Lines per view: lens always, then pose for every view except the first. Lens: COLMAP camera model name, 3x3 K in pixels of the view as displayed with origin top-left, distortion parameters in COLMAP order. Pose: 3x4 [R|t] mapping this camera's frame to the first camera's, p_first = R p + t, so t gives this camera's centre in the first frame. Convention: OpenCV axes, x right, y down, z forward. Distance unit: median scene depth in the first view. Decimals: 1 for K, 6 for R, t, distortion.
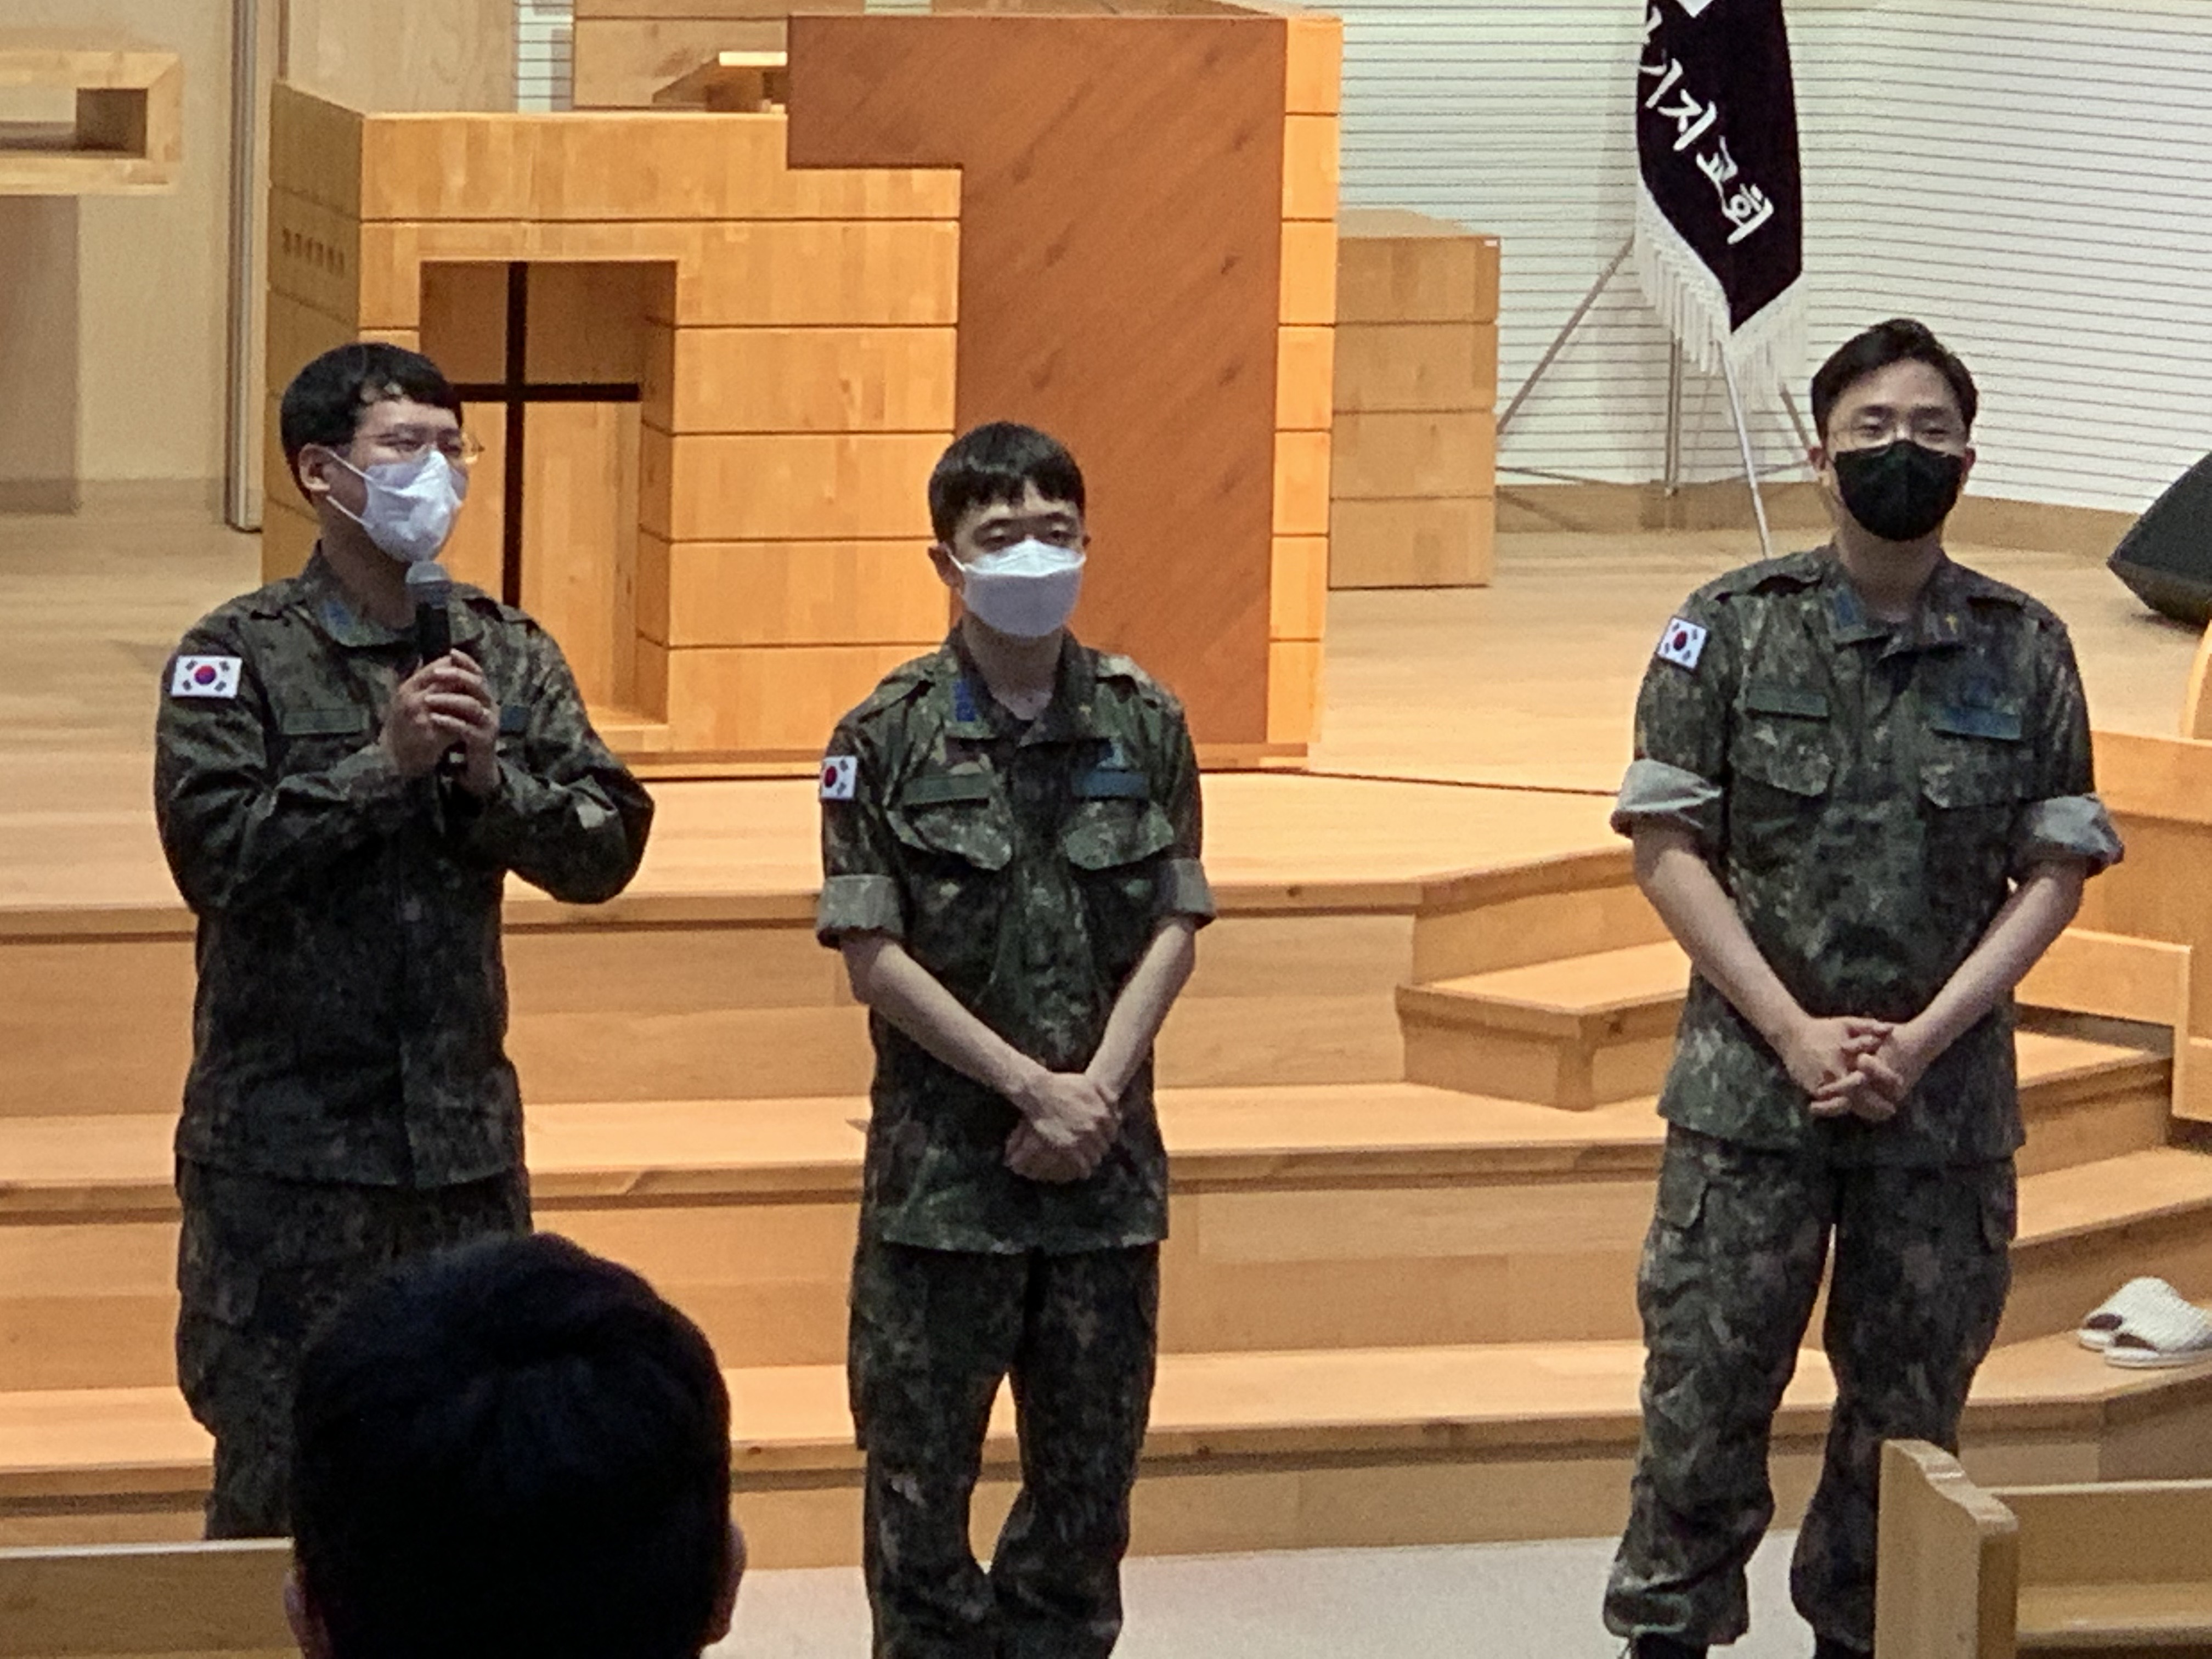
lens RADIAL K [[11091.7, 0, 1106.0], [0, 11091.7, 829.5], [0, 0, 1]] dist [-0.534836, -3.059388]
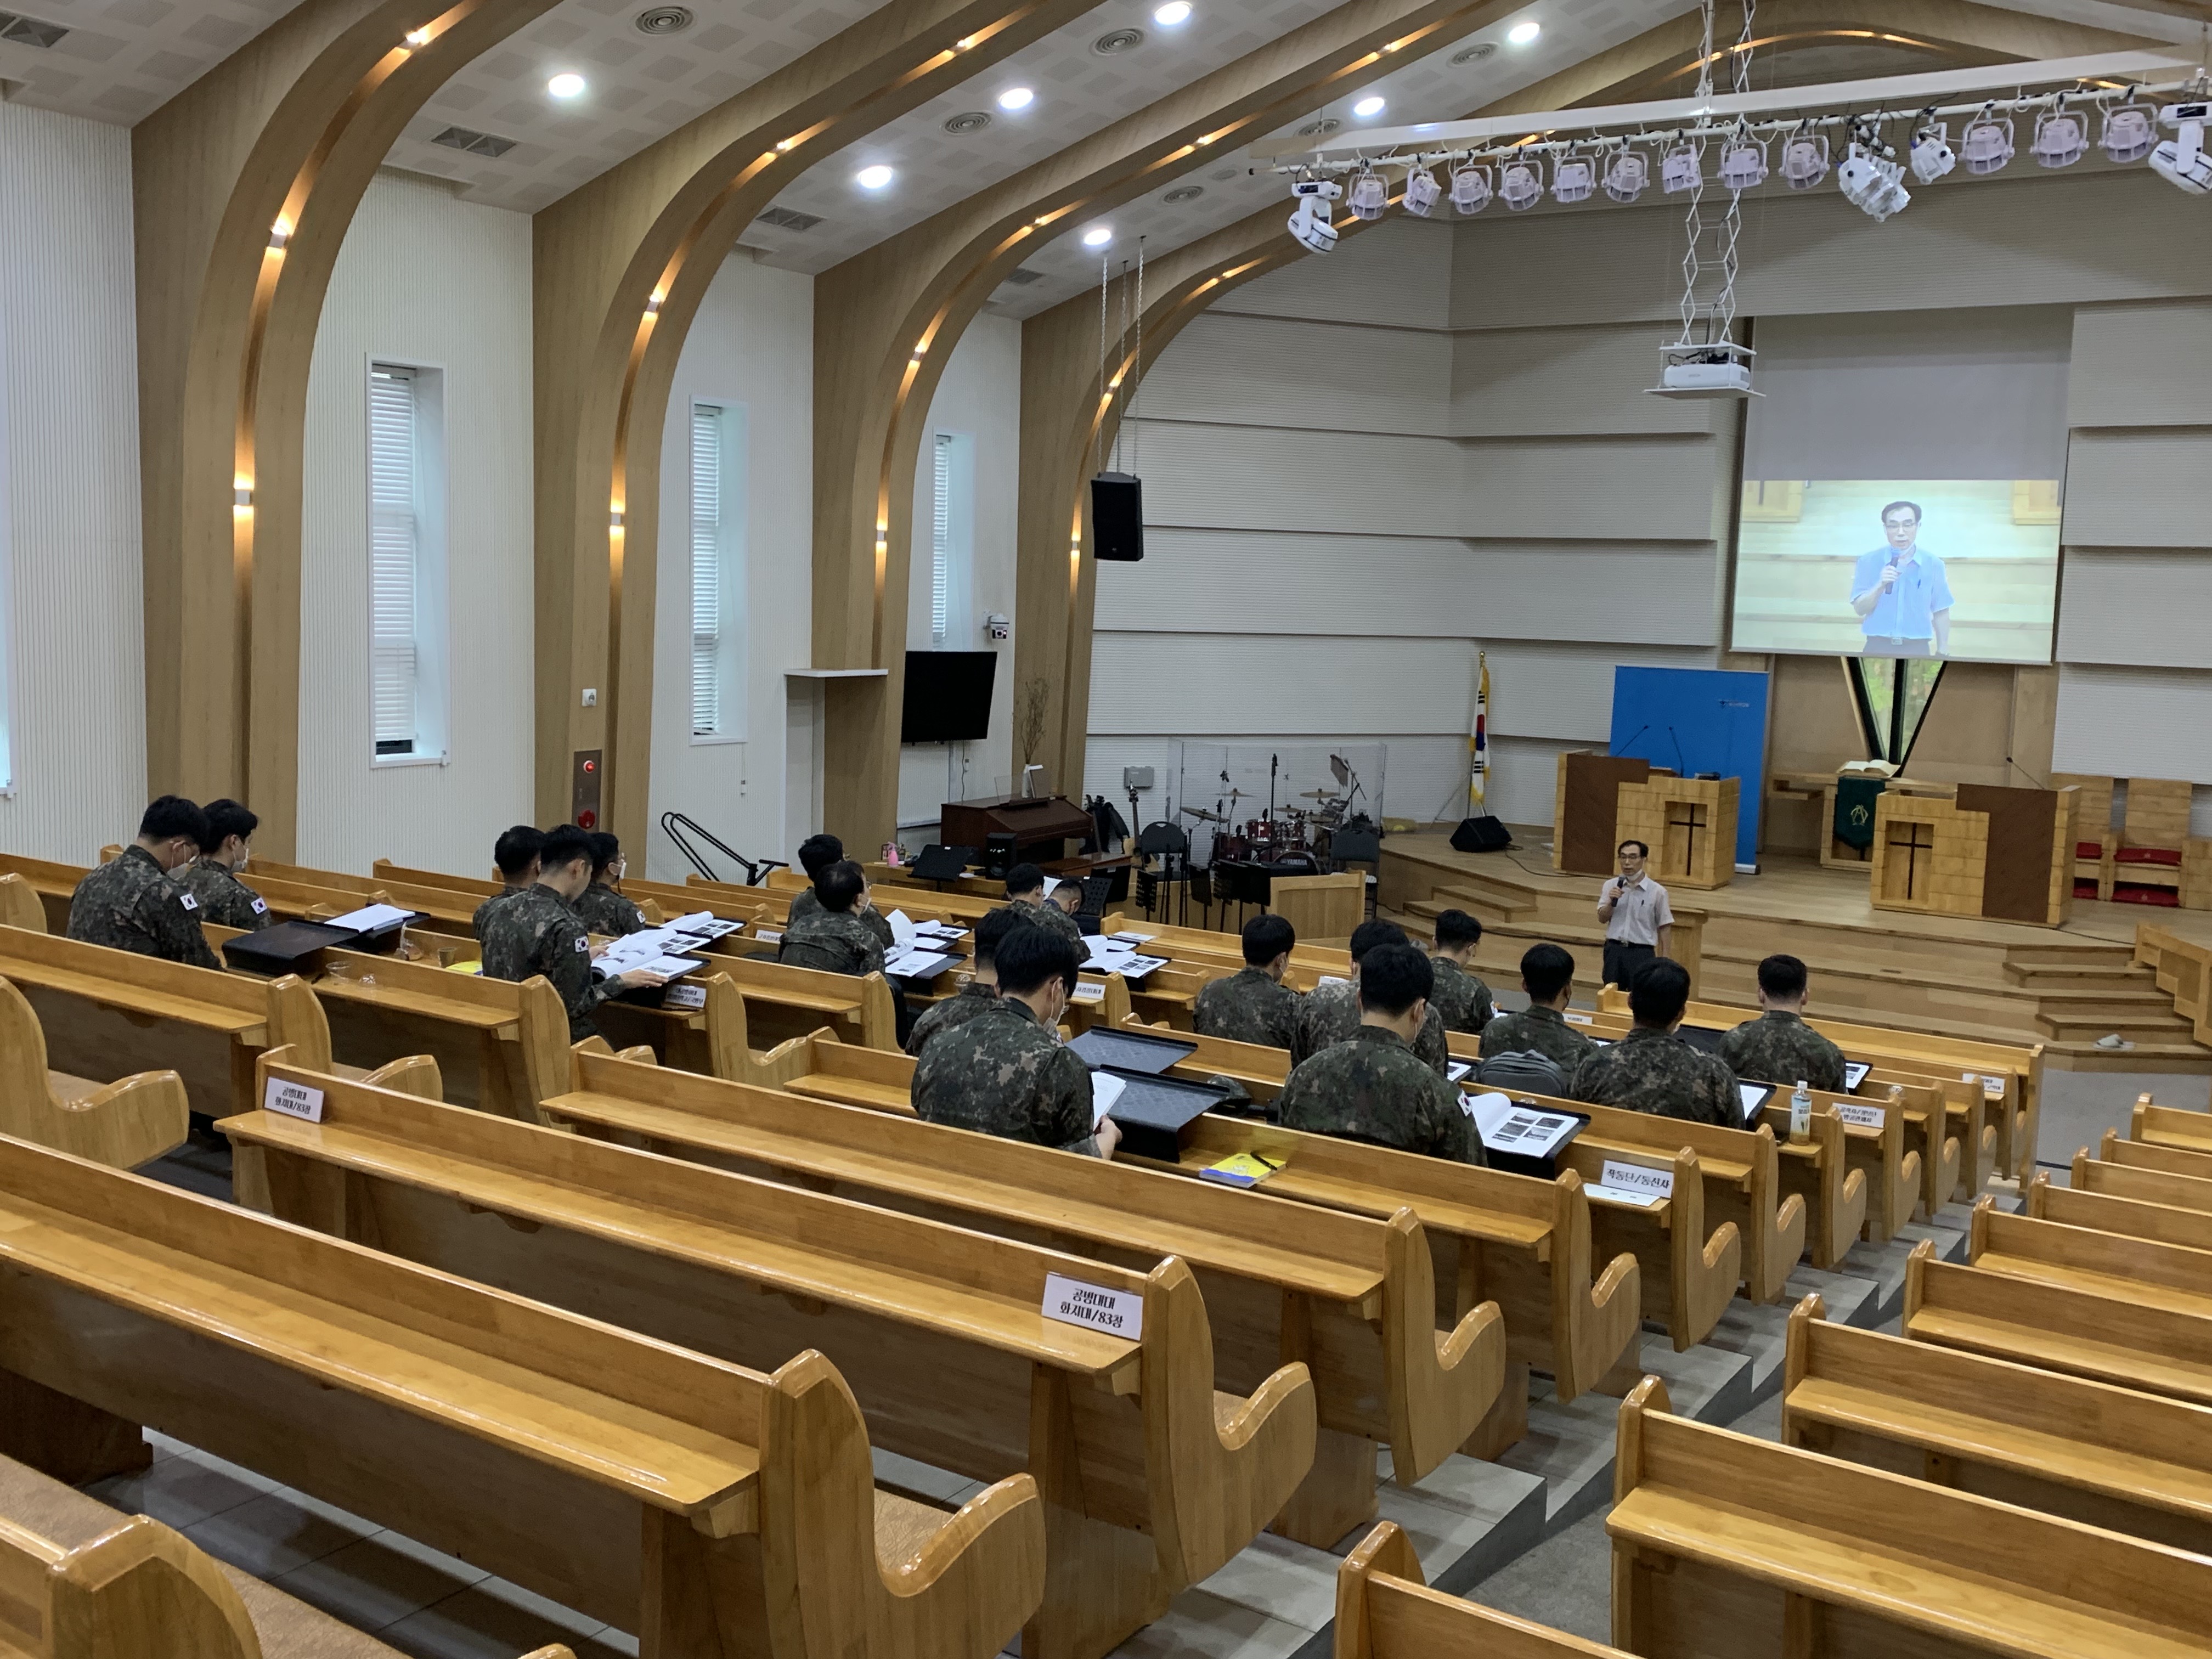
lens RADIAL K [[2027.8, 0, 1106.0], [0, 2027.8, 829.5], [0, 0, 1]] dist [0.069581, -0.284718]
pose [[0.614115, 0.084476, -0.784682, 0.515074], [-0.122961, 0.992355, 0.010601, -0.007240], [0.779579, 0.089975, 0.619808, 0.018024]]
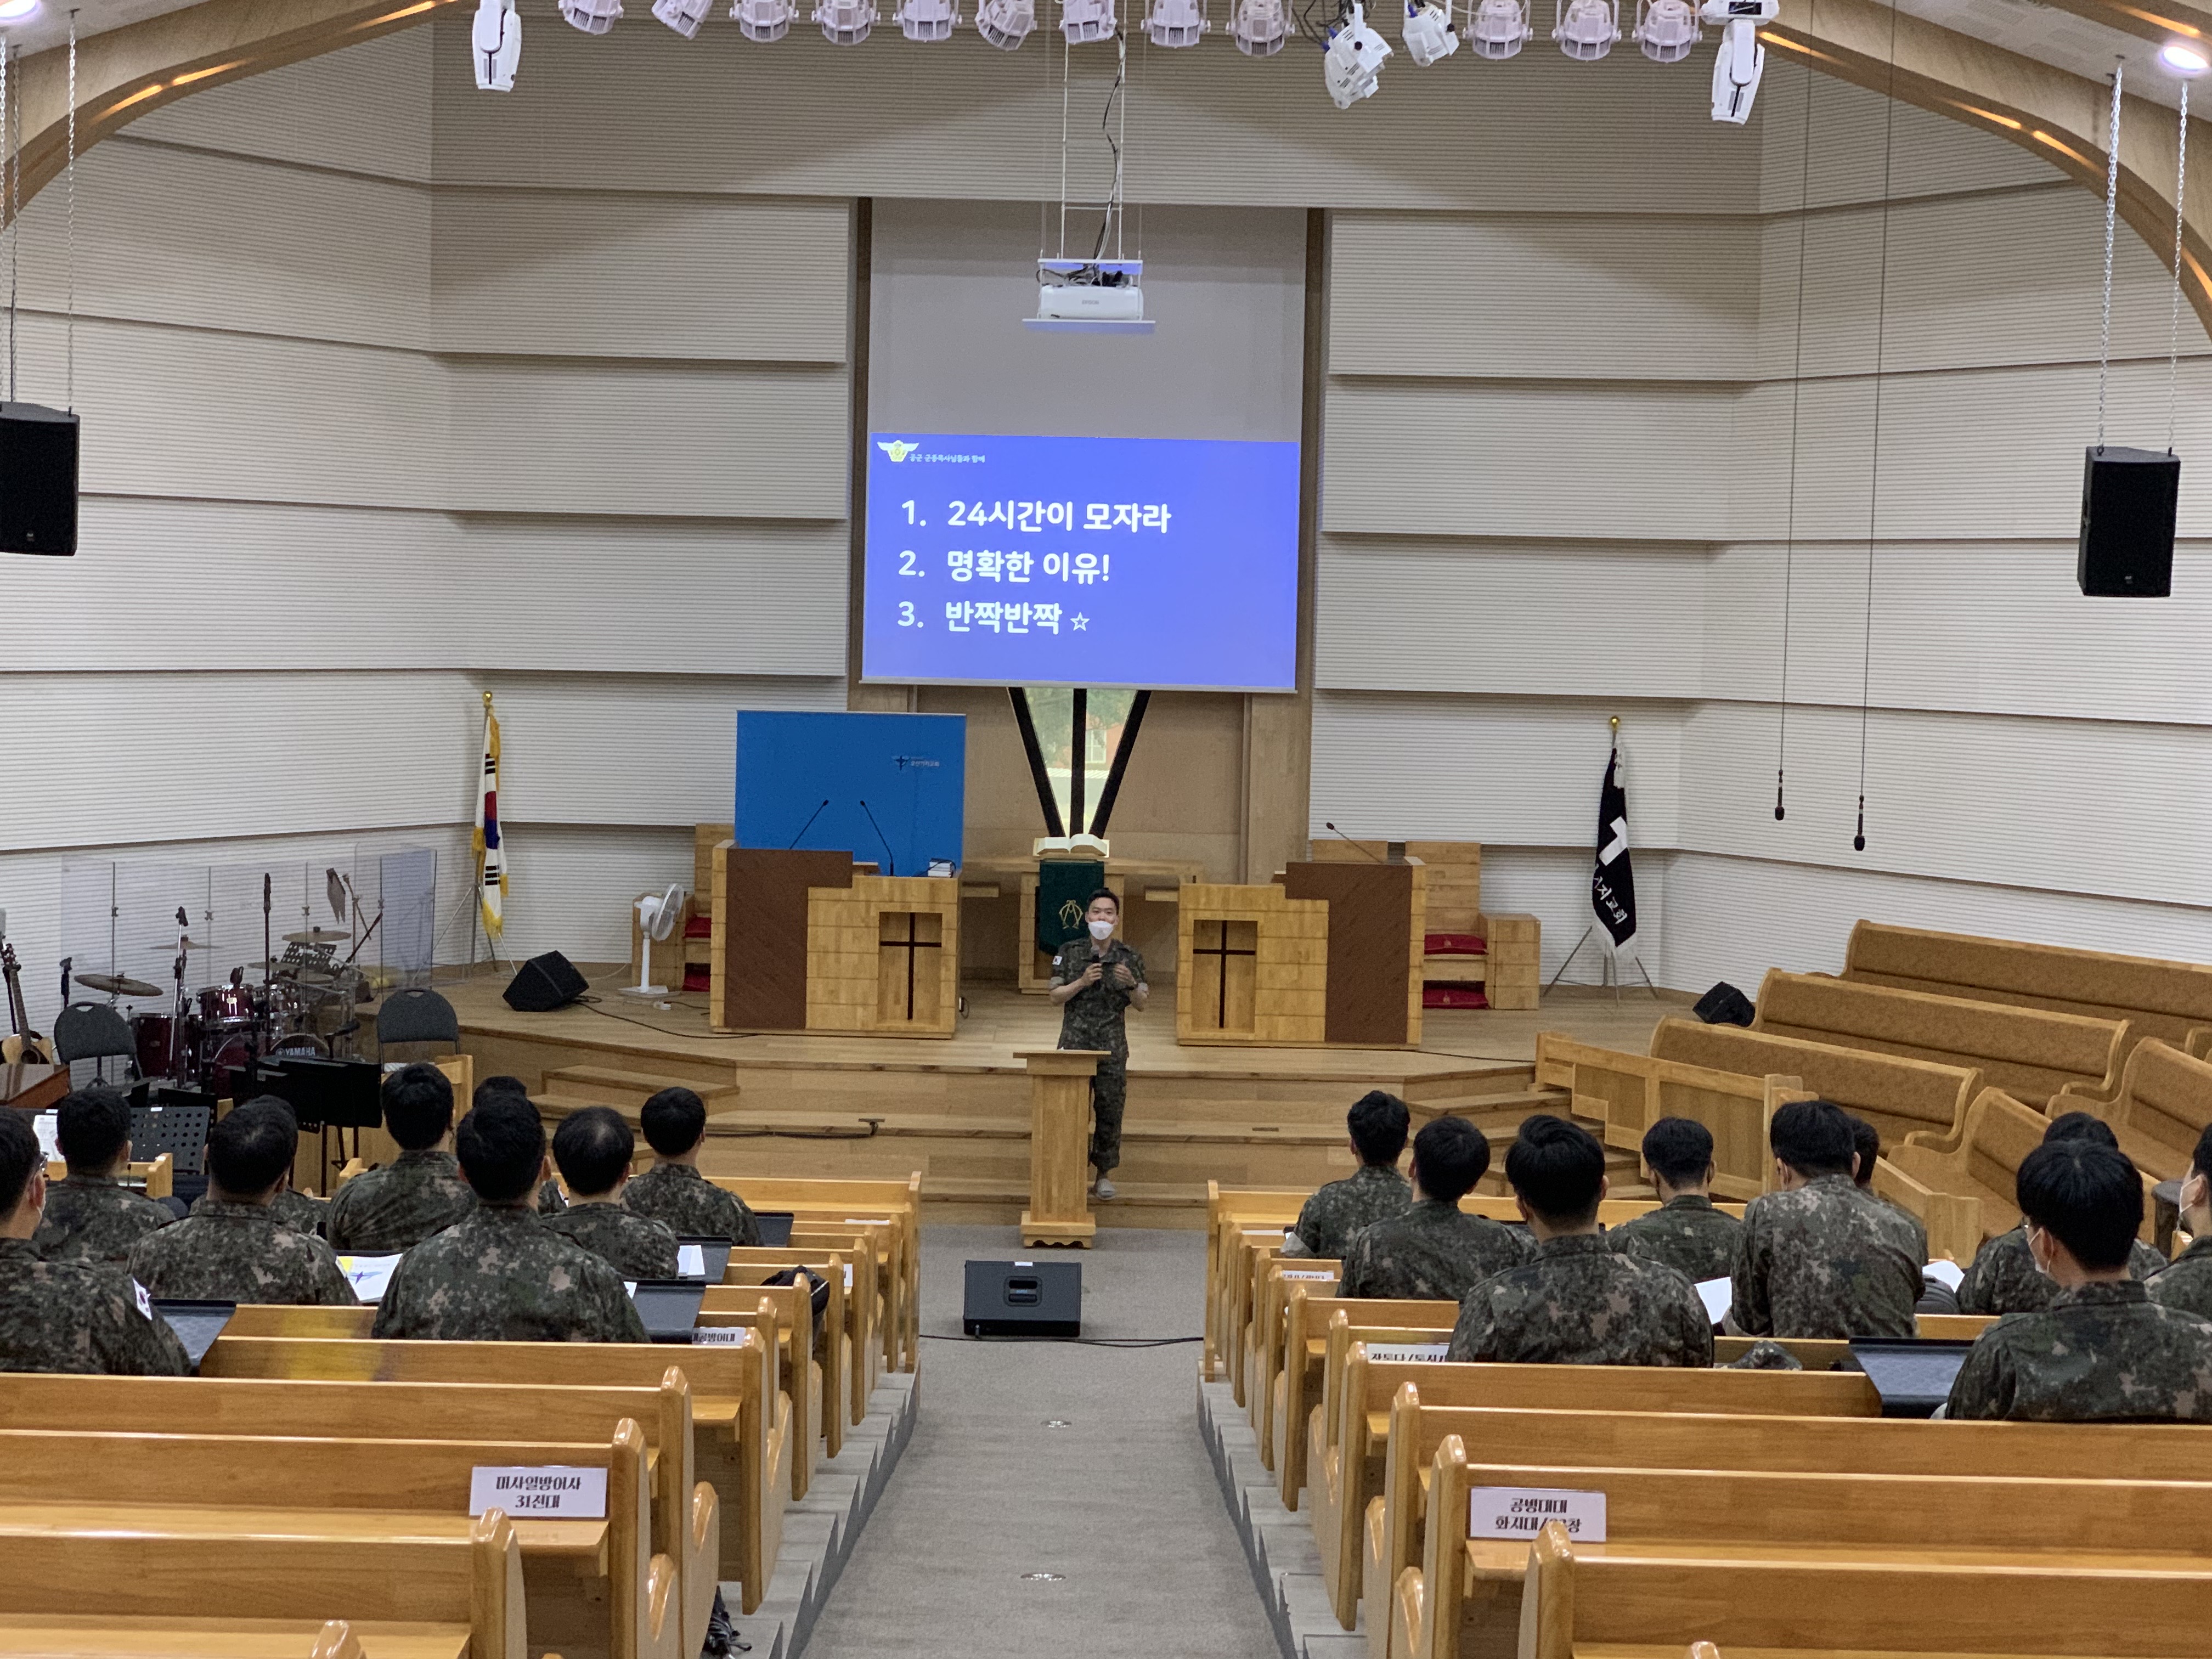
lens RADIAL K [[3344.5, 0, 1106.0], [0, 3344.5, 829.5], [0, 0, 1]] dist [-0.014461, -0.046427]
pose [[0.958752, 0.016163, -0.283784, 0.256510], [-0.038558, 0.996549, -0.073509, 0.008240], [0.281617, 0.081419, 0.956066, -0.205955]]
